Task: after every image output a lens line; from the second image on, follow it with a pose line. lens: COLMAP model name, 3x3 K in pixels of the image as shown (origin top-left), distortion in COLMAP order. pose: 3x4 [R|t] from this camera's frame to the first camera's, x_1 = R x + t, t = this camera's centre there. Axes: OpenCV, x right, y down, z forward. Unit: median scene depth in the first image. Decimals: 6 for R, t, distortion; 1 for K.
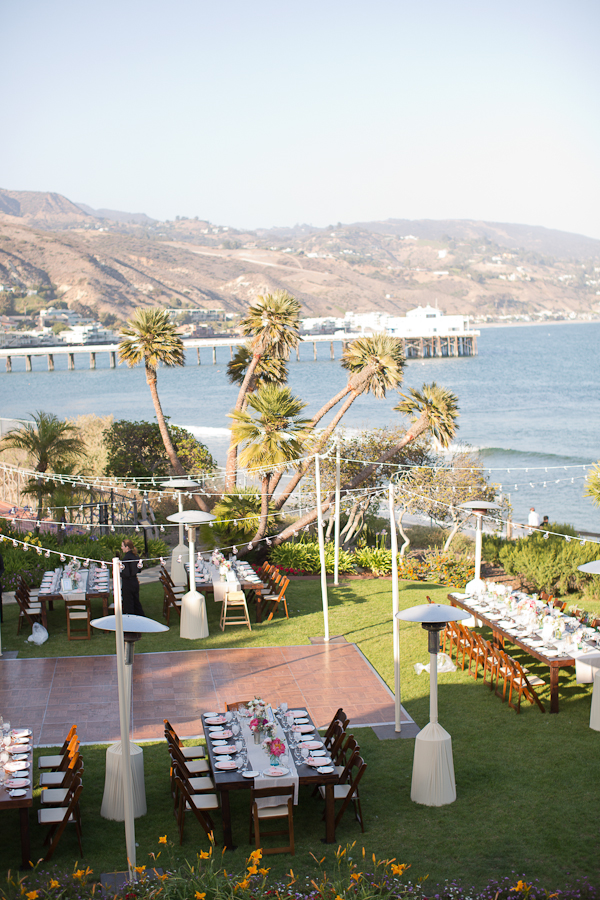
lens RADIAL K [[1335.9, 0, 300.0], [0, 1335.9, 450.0], [0, 0, 1]] dist [-0.158402, 0.144690]
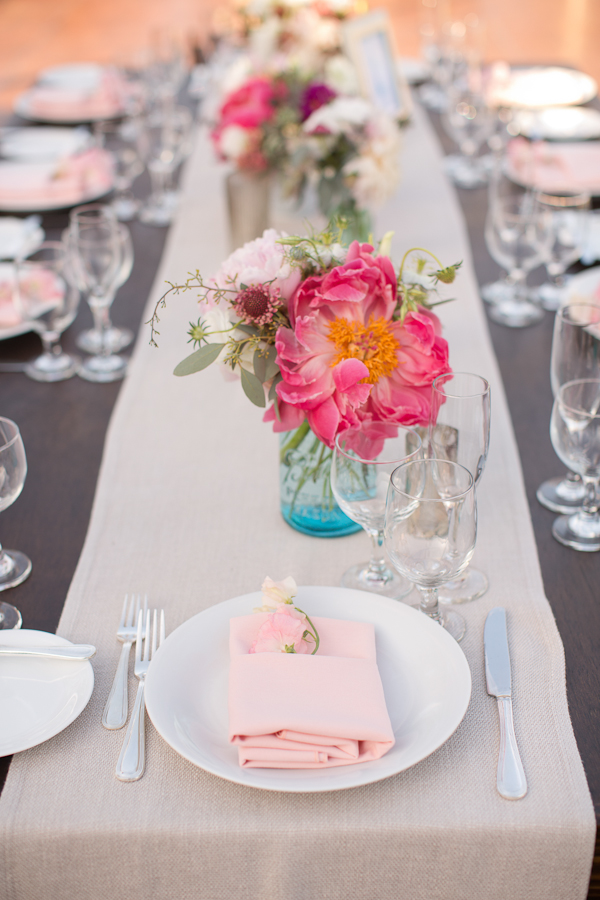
lens RADIAL K [[1335.9, 0, 300.0], [0, 1335.9, 450.0], [0, 0, 1]] dist [-0.158402, 0.144690]
pose [[0.989634, 0.078064, -0.120545, -0.009327], [-0.024488, 0.918800, 0.393963, 0.185956], [0.141511, -0.386927, 0.911187, 0.871398]]
